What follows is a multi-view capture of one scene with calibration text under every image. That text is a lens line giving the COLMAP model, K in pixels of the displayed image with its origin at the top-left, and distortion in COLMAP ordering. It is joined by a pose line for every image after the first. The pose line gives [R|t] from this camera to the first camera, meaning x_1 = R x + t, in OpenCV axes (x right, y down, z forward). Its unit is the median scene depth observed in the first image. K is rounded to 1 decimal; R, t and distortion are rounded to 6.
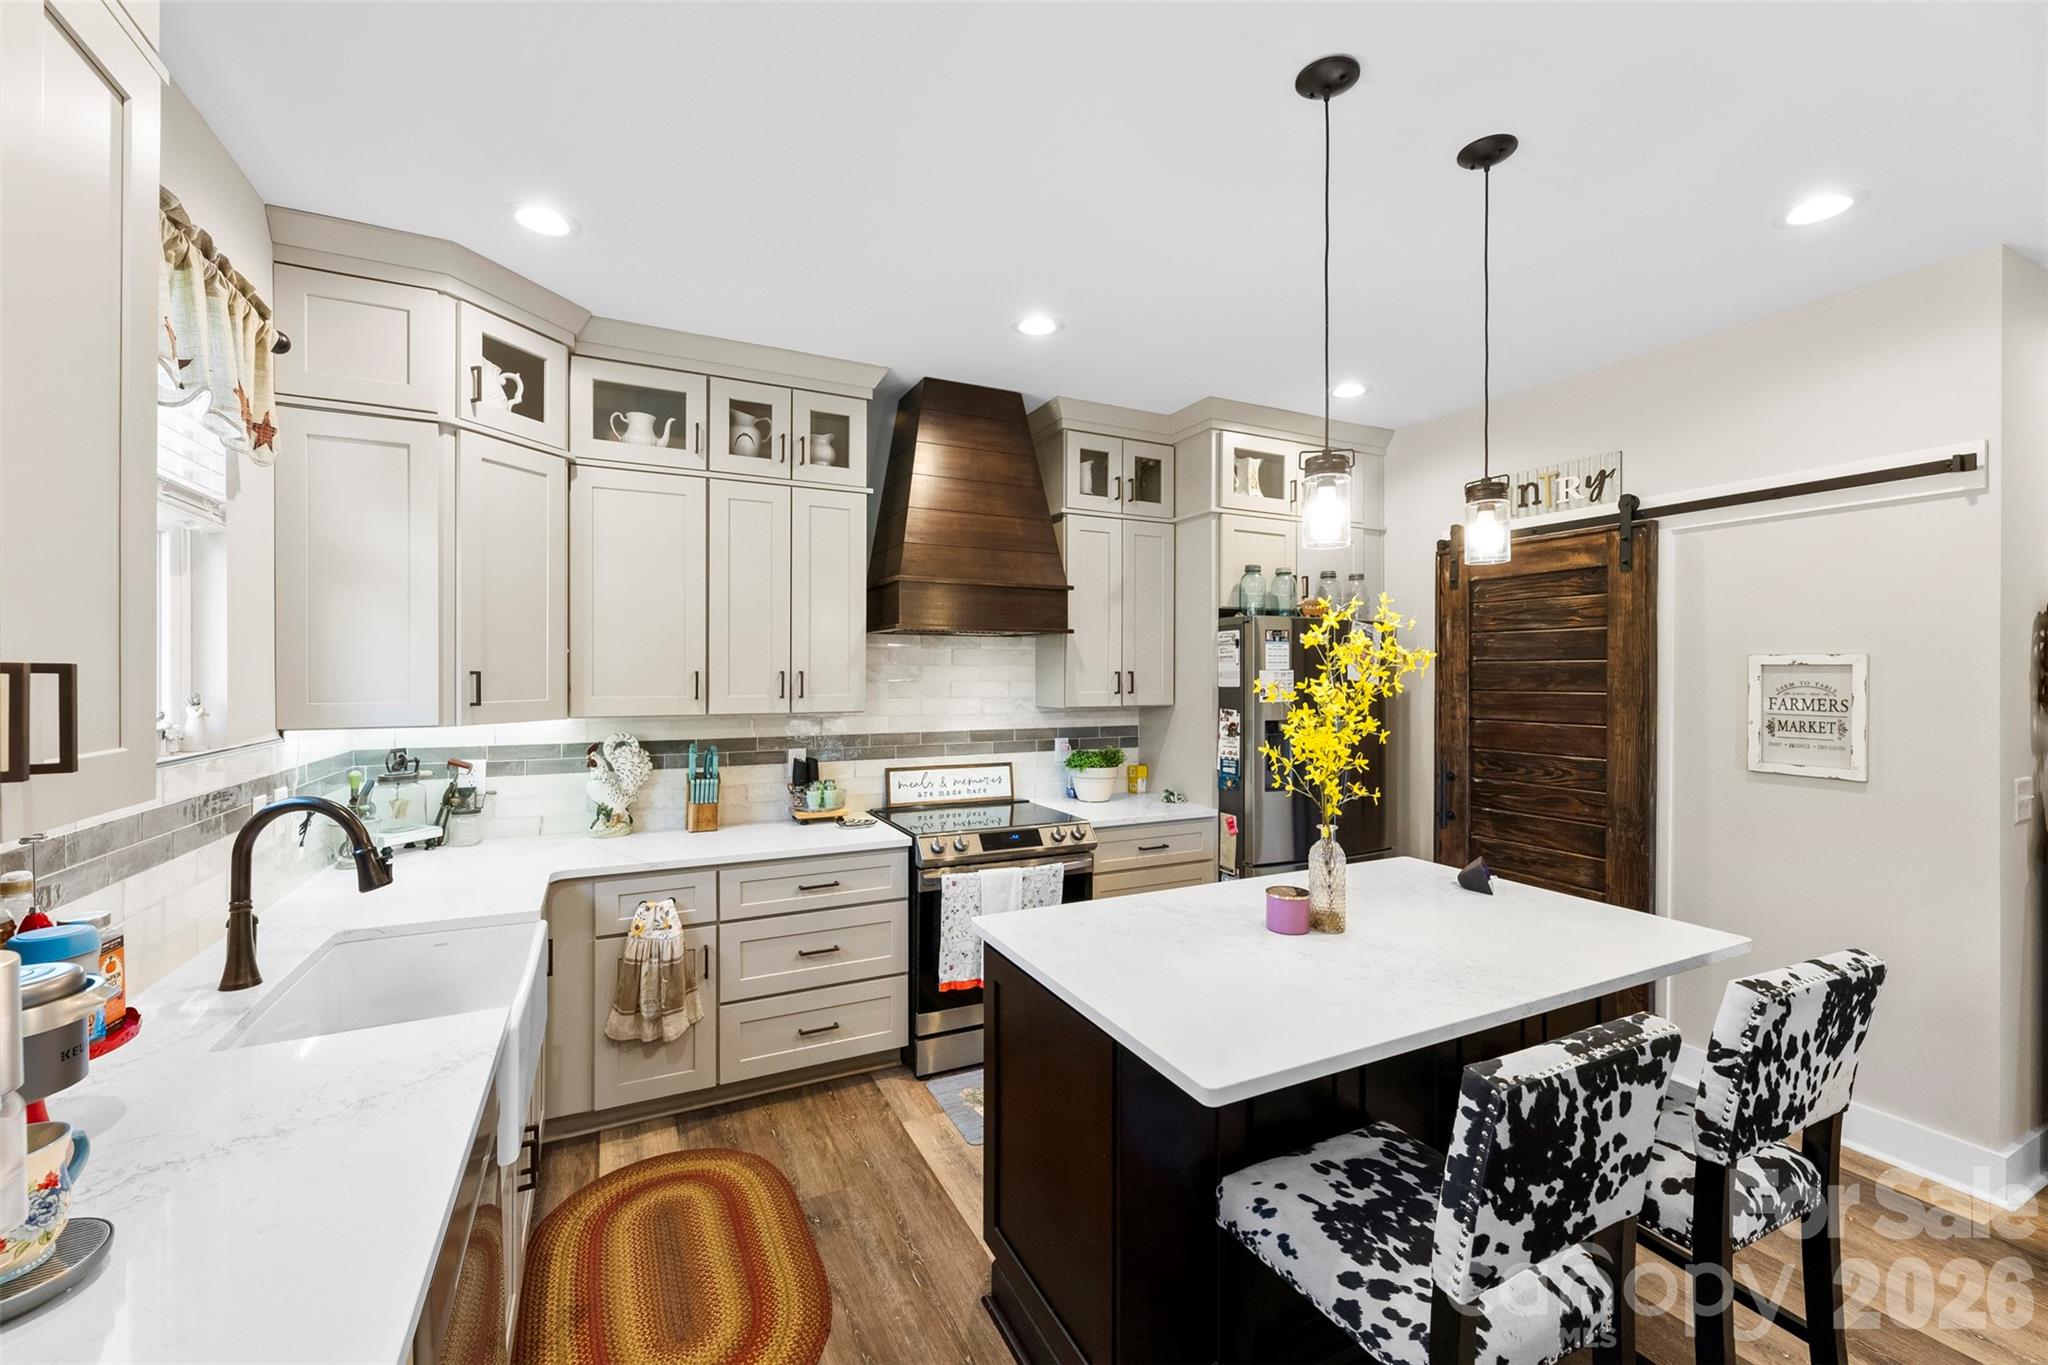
lens RADIAL K [[823.7, 0, 1025.5], [0, 823.7, 671.4], [0, 0, 1]] dist [0.001936, 0.000061]
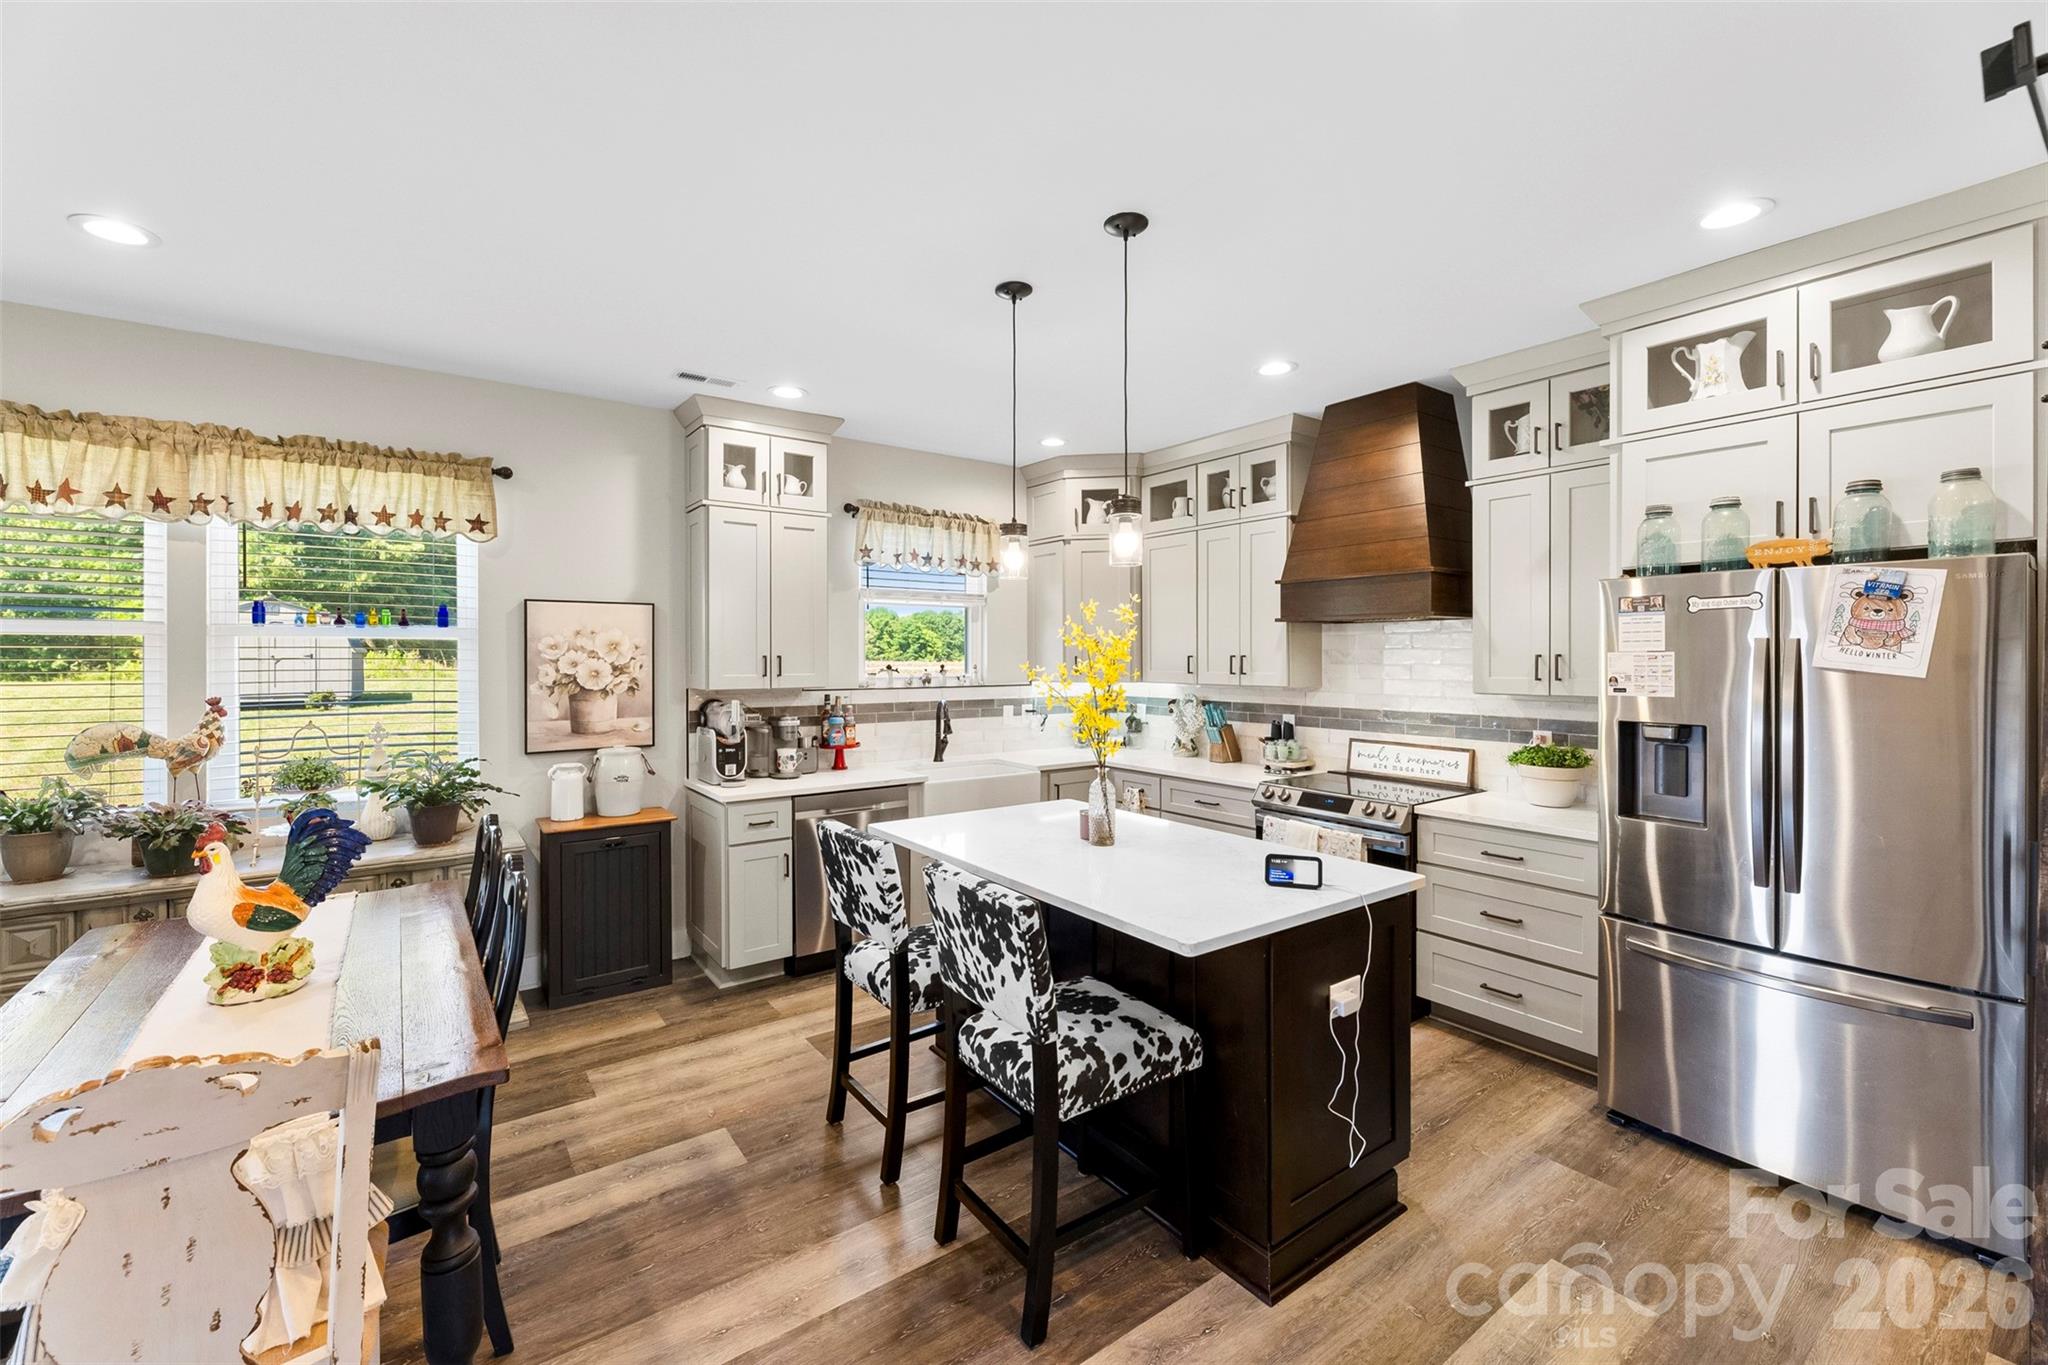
lens RADIAL K [[823.7, 0, 1016.7], [0, 823.7, 663.5], [0, 0, 1]] dist [0.001936, 0.000061]
pose [[0.173250, 0.006184, -0.984858, 0.975956], [0.002791, 0.999973, 0.006770, 0.002382], [0.984874, -0.003922, 0.173228, 0.358925]]
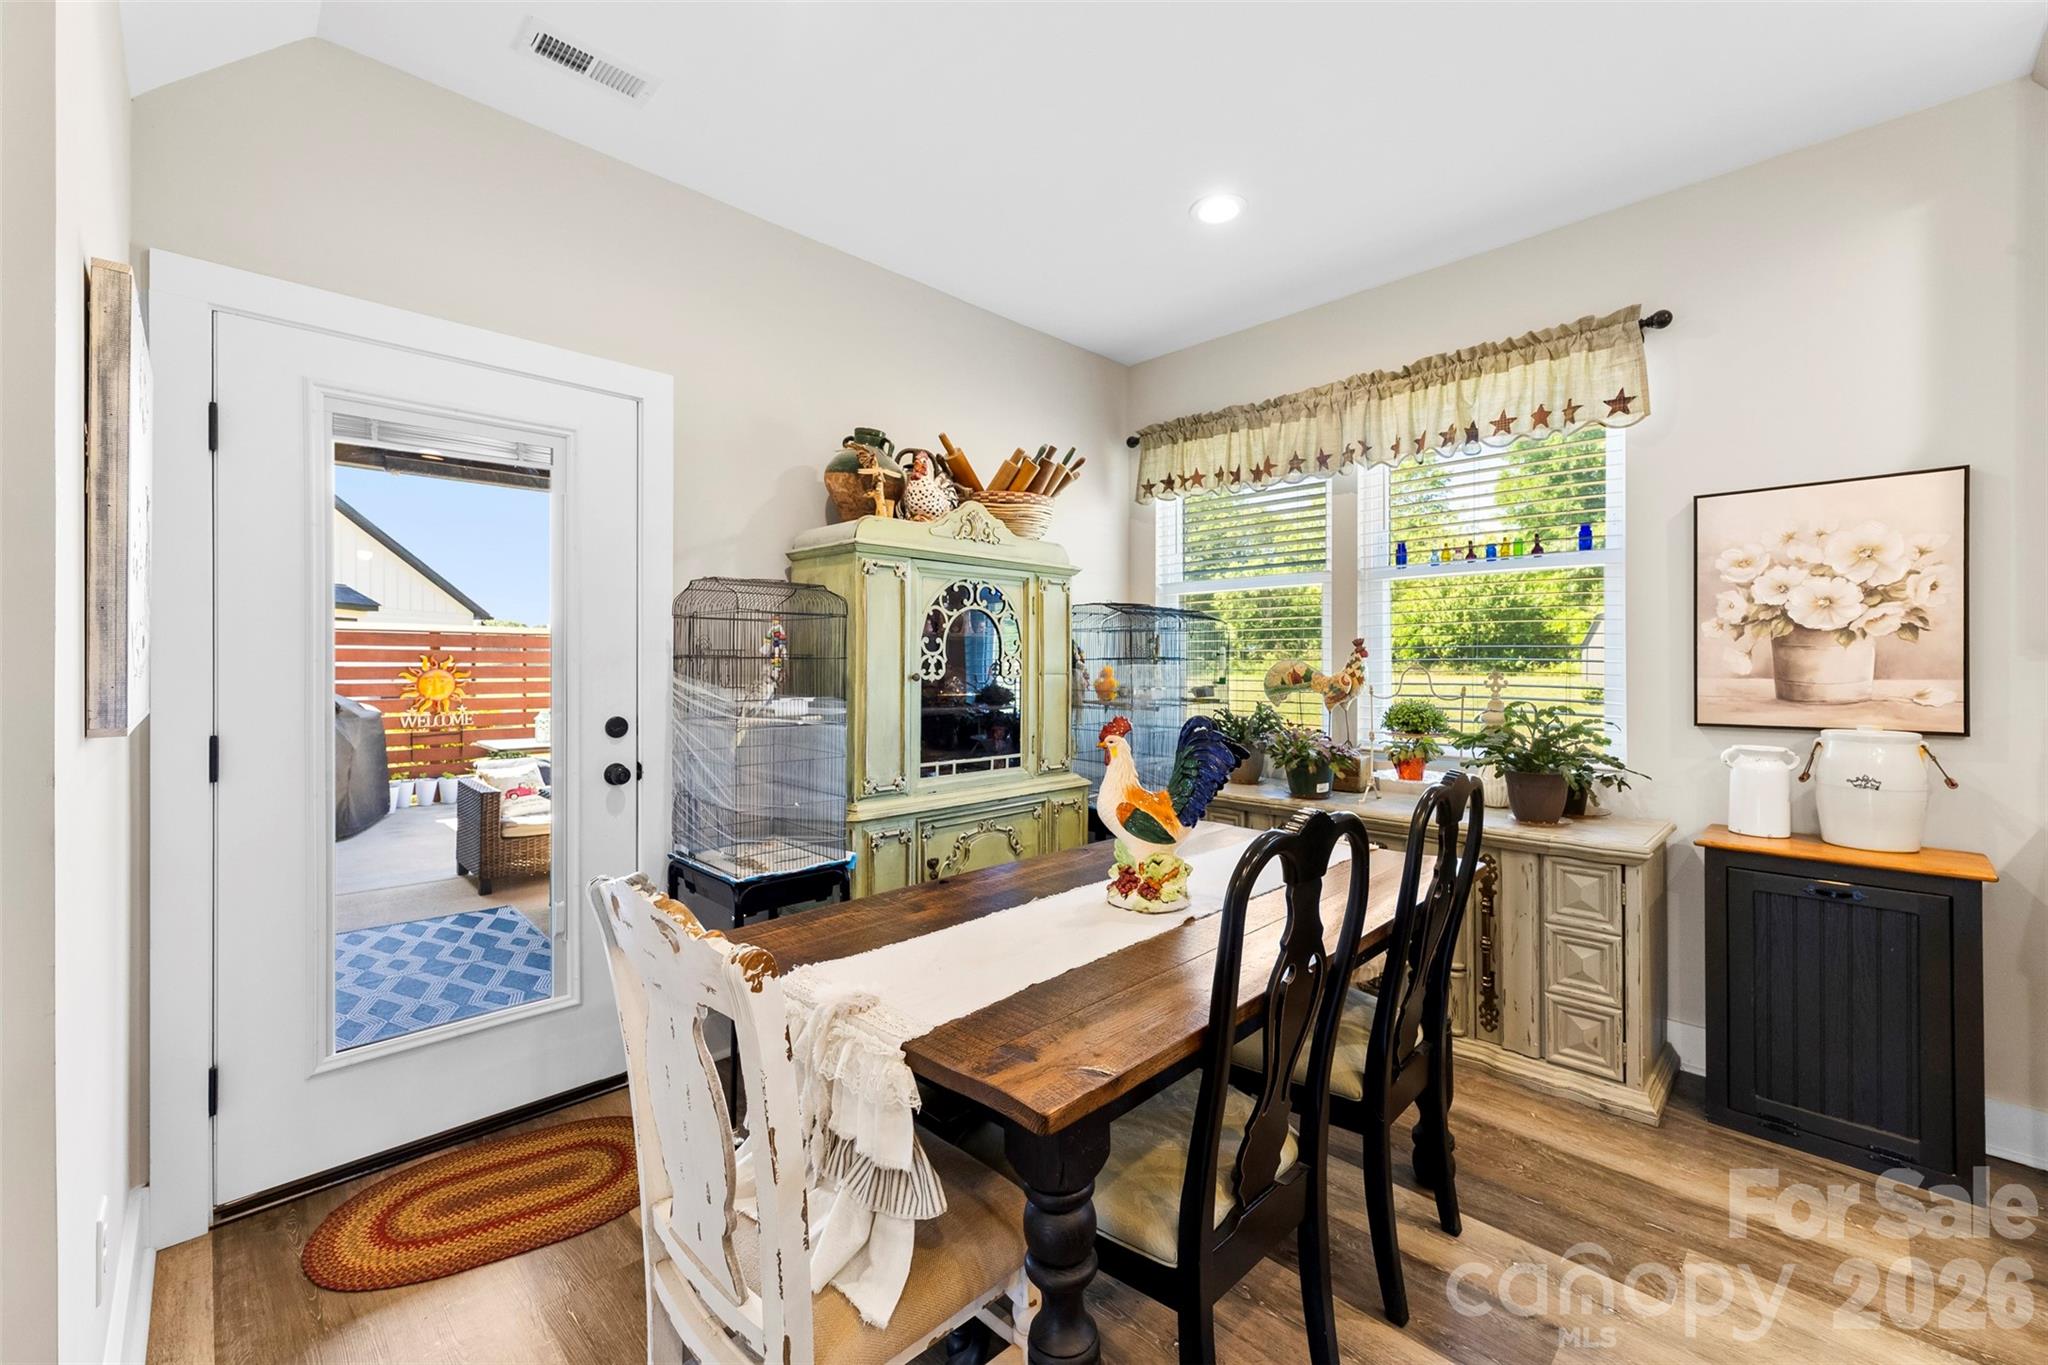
lens RADIAL K [[823.7, 0, 1020.2], [0, 823.7, 664.9], [0, 0, 1]] dist [0.001936, 0.000061]
pose [[-0.948895, 0.001578, -0.315588, 0.592671], [0.002066, 0.999997, -0.001214, 0.074021], [0.315585, -0.001804, -0.948896, 0.418307]]
